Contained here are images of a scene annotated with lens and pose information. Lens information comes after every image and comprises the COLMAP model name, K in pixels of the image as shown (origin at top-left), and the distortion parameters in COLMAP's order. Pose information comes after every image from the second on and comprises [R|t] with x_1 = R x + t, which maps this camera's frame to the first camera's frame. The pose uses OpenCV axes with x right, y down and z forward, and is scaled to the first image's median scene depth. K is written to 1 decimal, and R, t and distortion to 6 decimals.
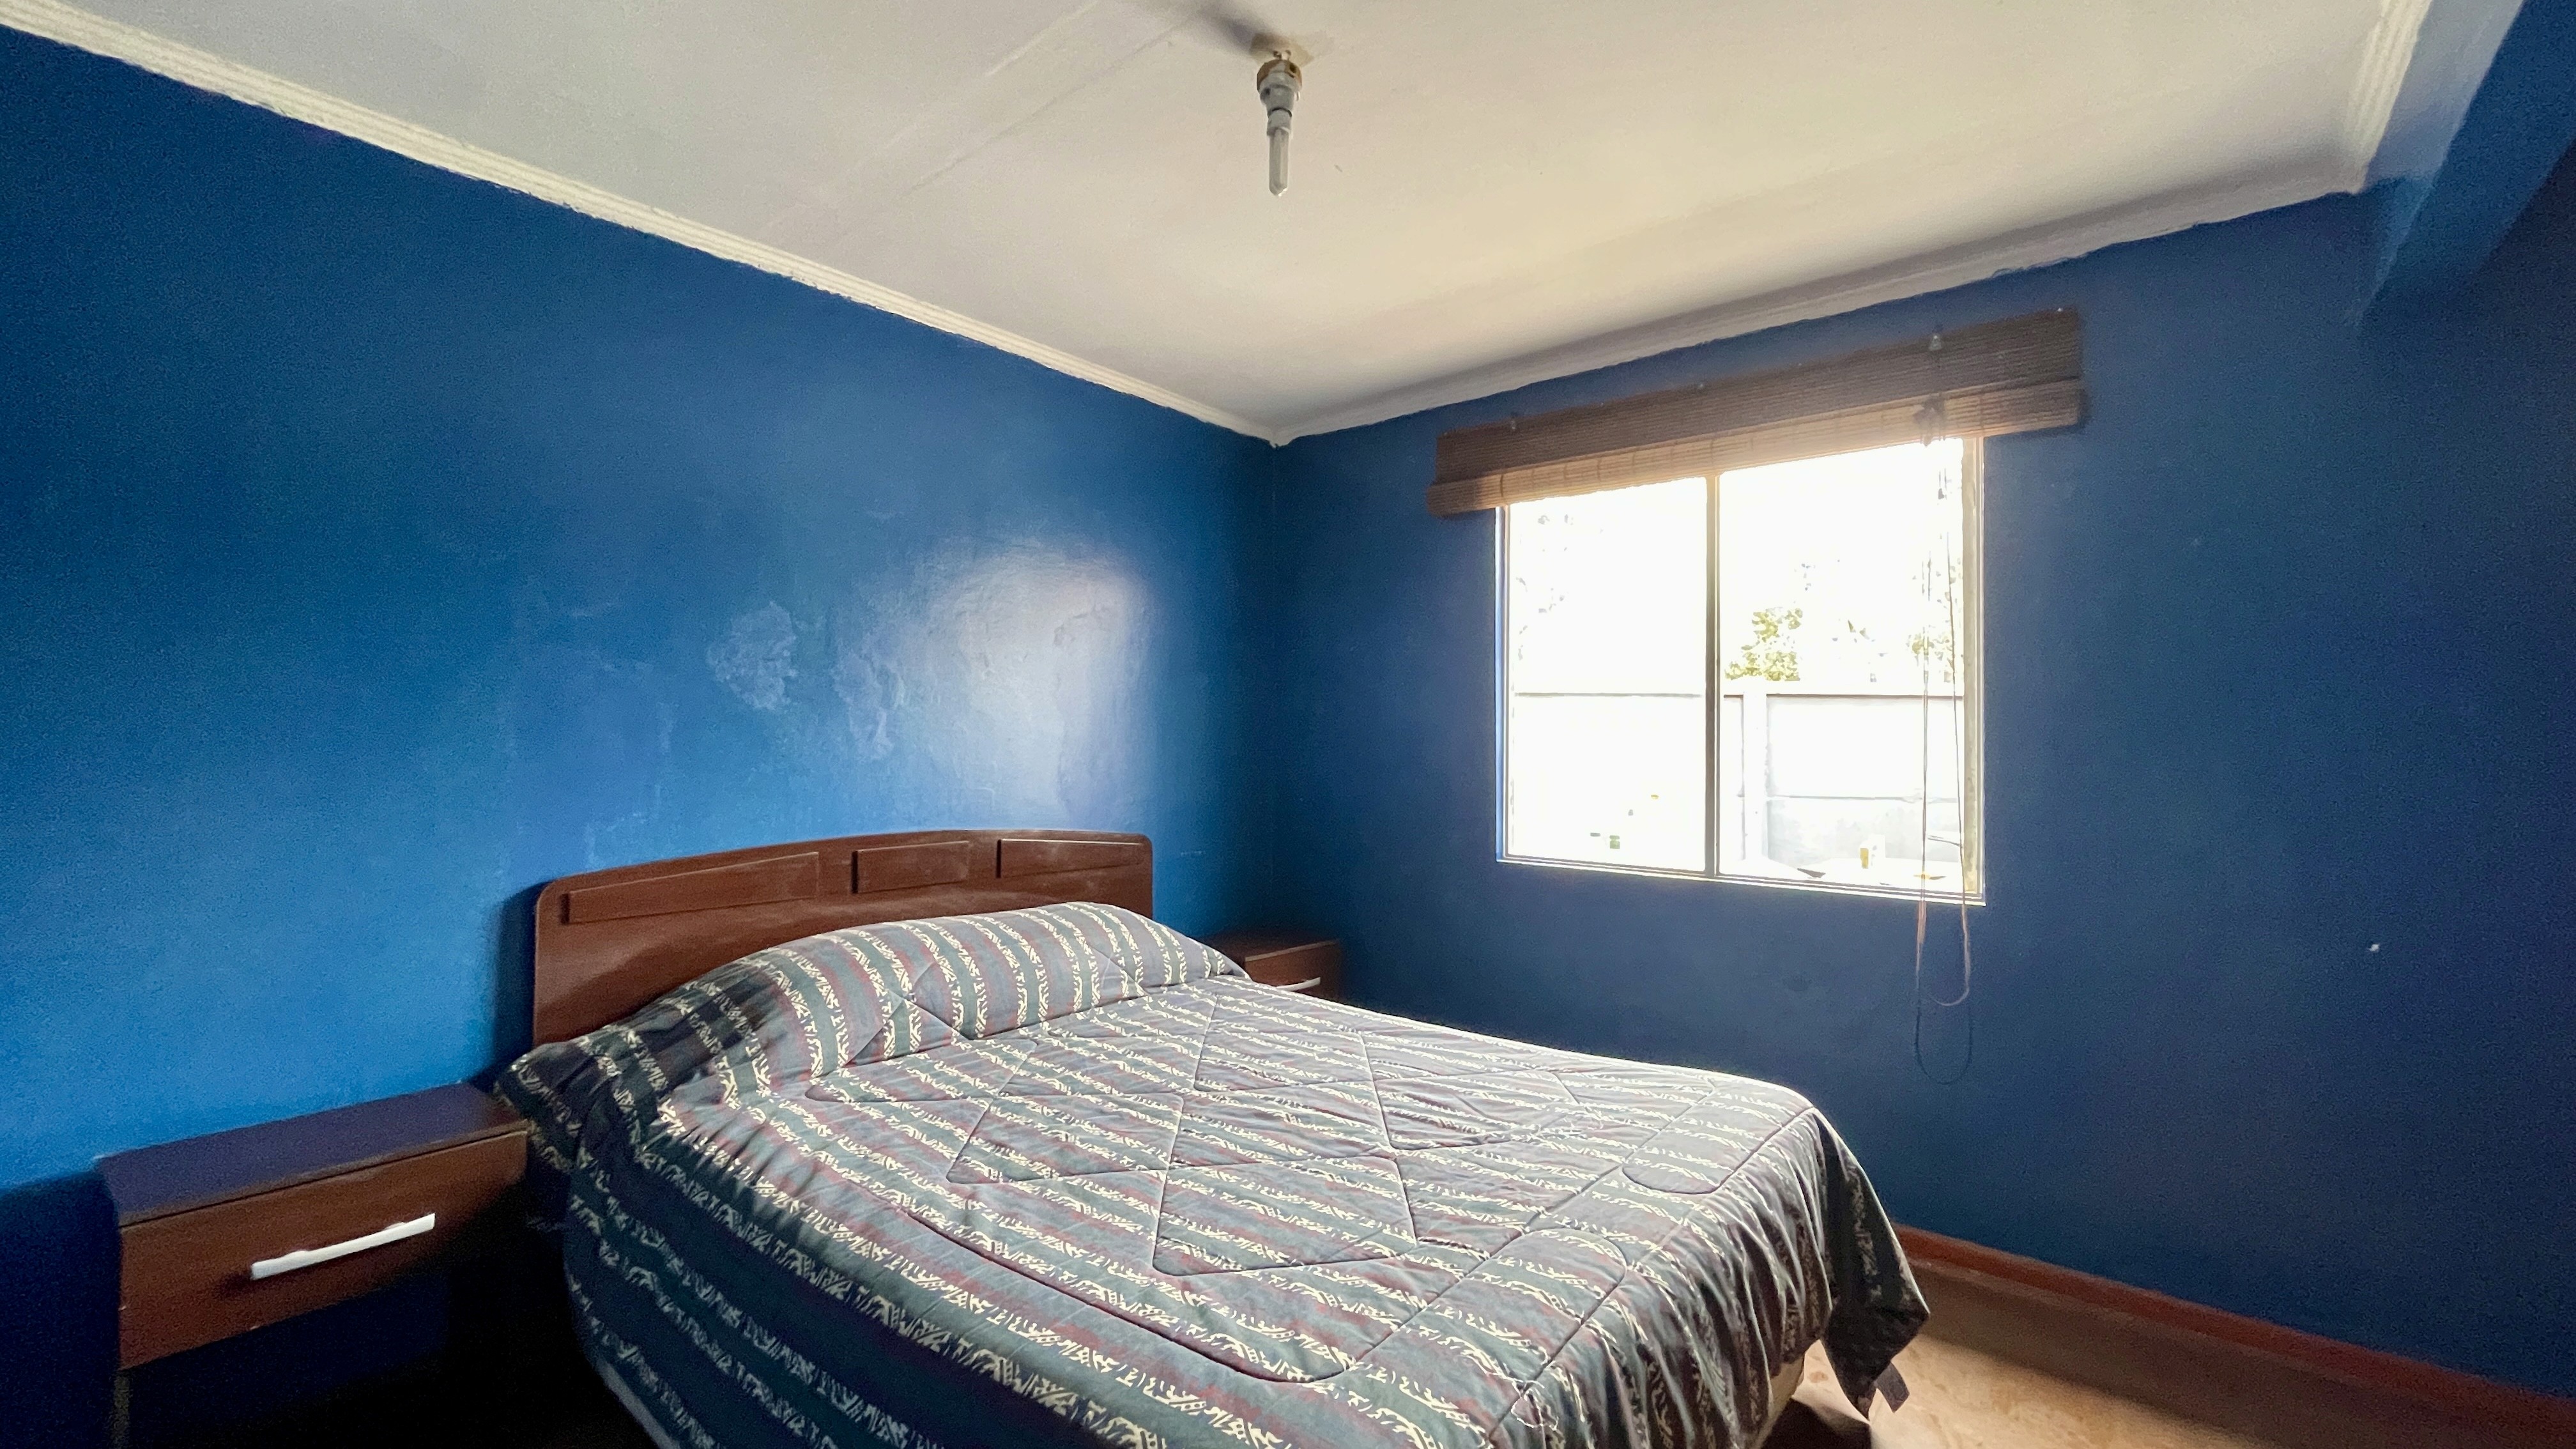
lens RADIAL K [[1045.2, 0, 1270.3], [0, 1045.2, 719.8], [0, 0, 1]] dist [-0.004034, 0.001699]
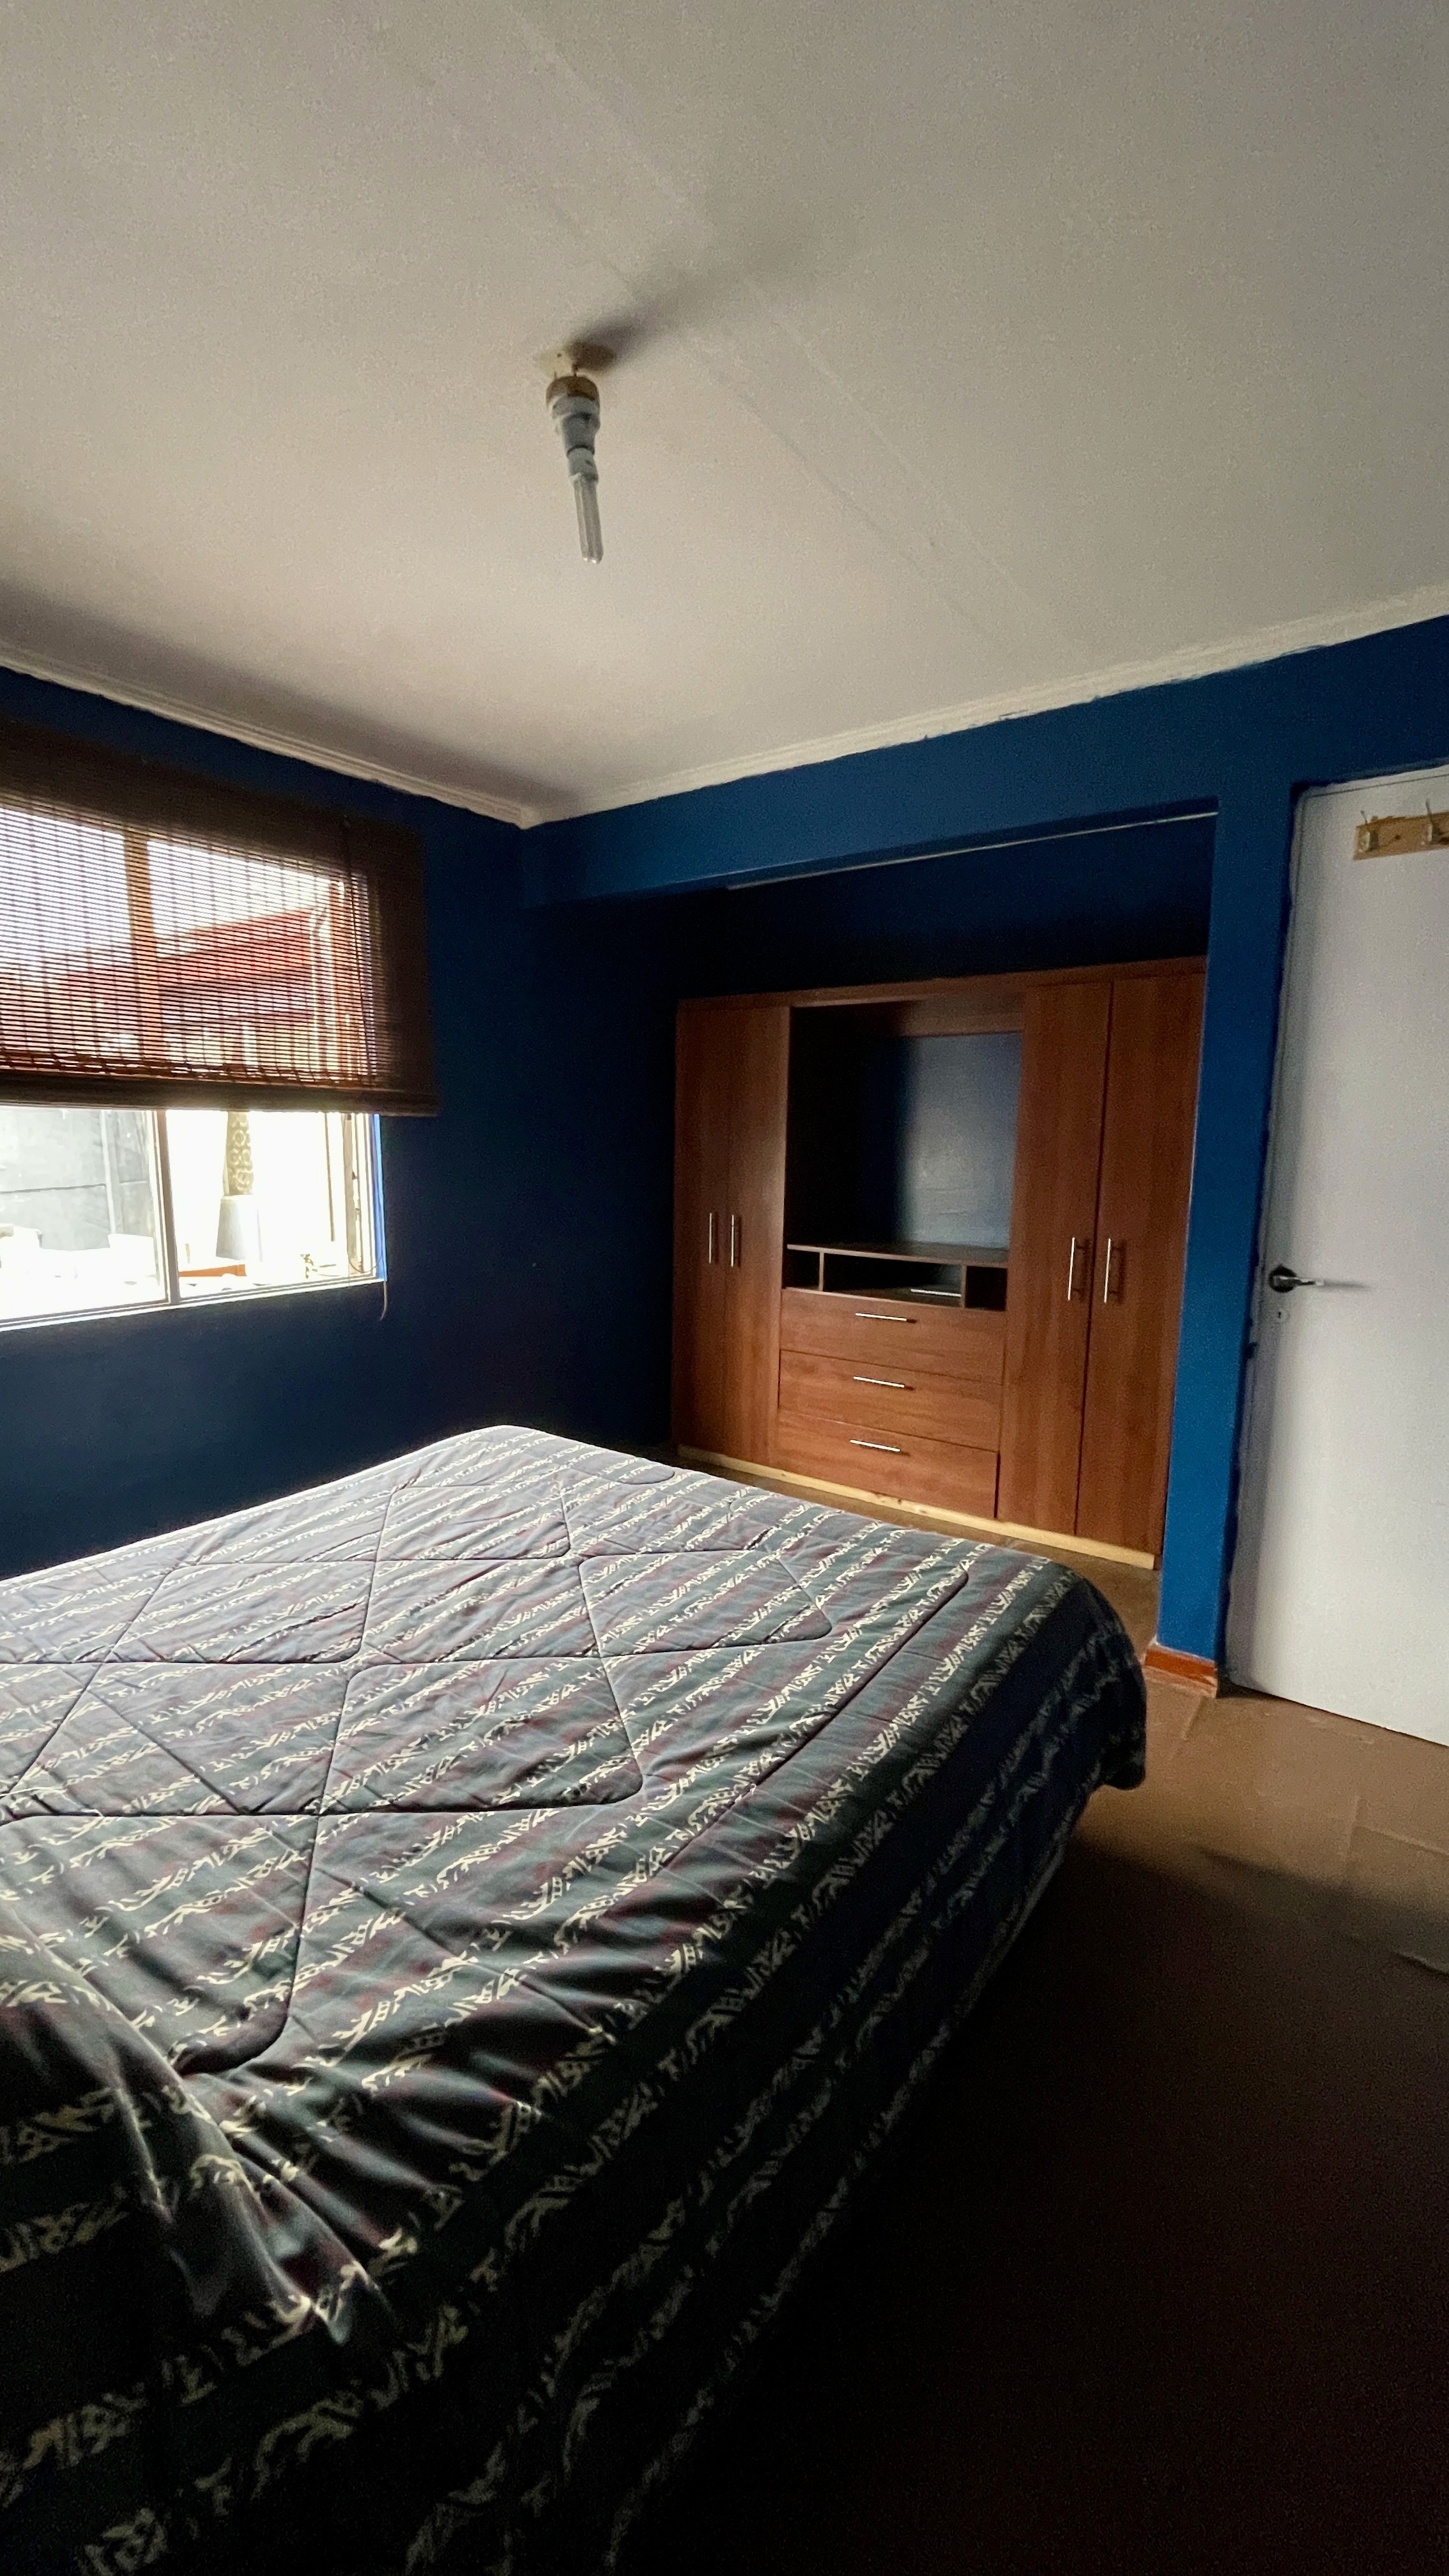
lens RADIAL K [[1045.2, 0, 722.1], [0, 1045.2, 1299.8], [0, 0, 1]] dist [-0.004034, 0.001699]
pose [[-0.066006, -0.167049, 0.983737, -0.778139], [-0.015415, 0.985940, 0.166389, -0.032482], [-0.997700, -0.004181, -0.067653, 0.769024]]
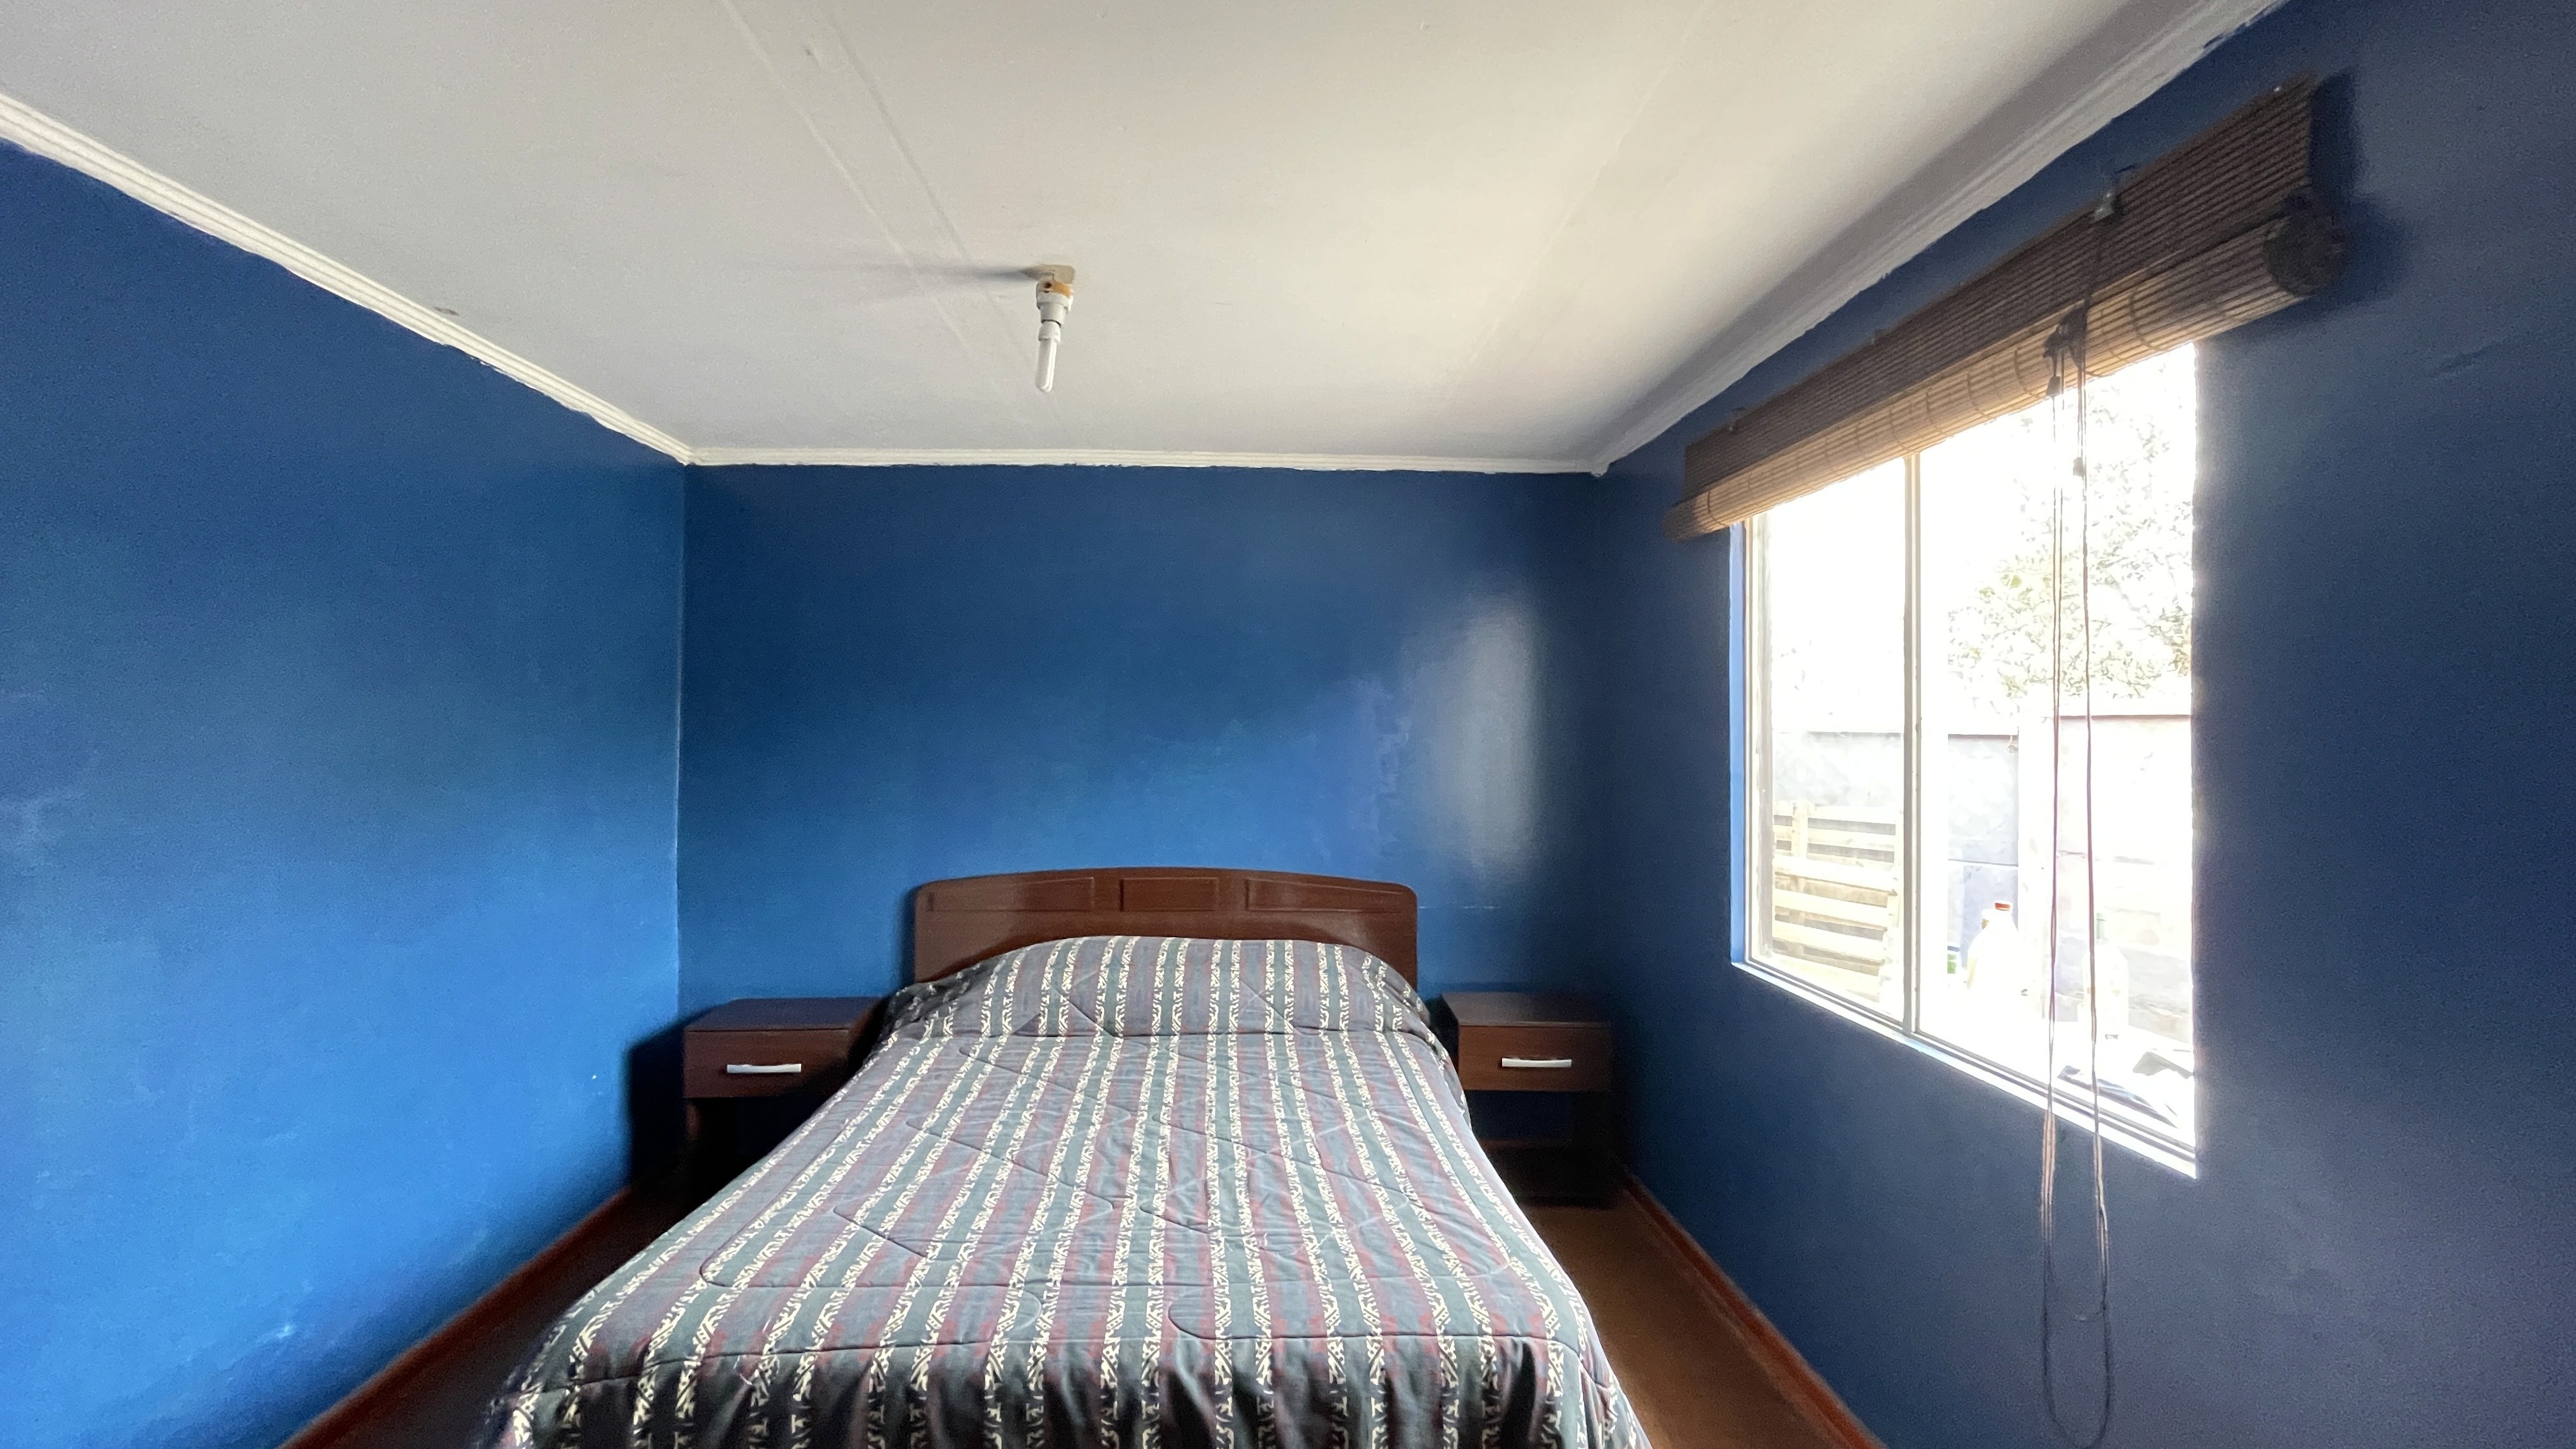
lens RADIAL K [[1045.2, 0, 1277.6], [0, 1045.2, 717.7], [0, 0, 1]] dist [-0.004034, 0.001699]
pose [[0.680748, -0.013471, -0.732394, 0.893101], [0.016019, 0.999866, -0.003502, -0.091114], [0.732343, -0.009348, 0.680872, 0.295356]]
